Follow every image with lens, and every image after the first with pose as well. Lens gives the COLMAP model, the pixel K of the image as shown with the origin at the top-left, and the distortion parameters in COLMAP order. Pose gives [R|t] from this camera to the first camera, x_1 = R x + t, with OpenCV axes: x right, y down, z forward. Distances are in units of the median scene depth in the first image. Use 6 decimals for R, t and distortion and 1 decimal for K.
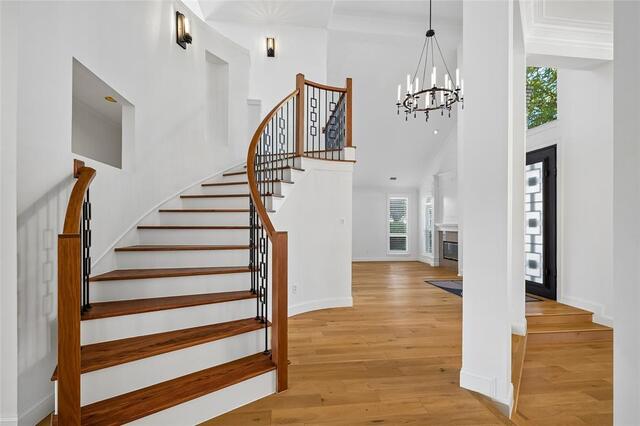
lens RADIAL K [[303.9, 0, 311.4], [0, 303.9, 220.5], [0, 0, 1]] dist [0.001199, 0.000030]
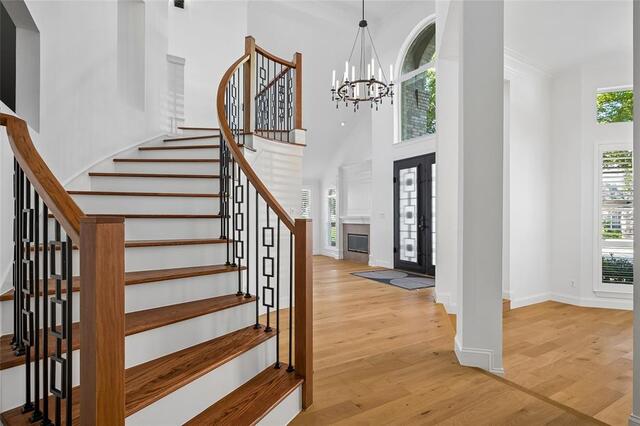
lens RADIAL K [[334.4, 0, 320.0], [0, 334.4, 213.0], [0, 0, 1]] dist [0.002714, 0.000027]
pose [[0.918030, 0.004162, 0.396489, -0.206369], [-0.002401, 0.999985, -0.004939, 0.012333], [-0.396503, 0.003583, 0.918026, 0.061233]]
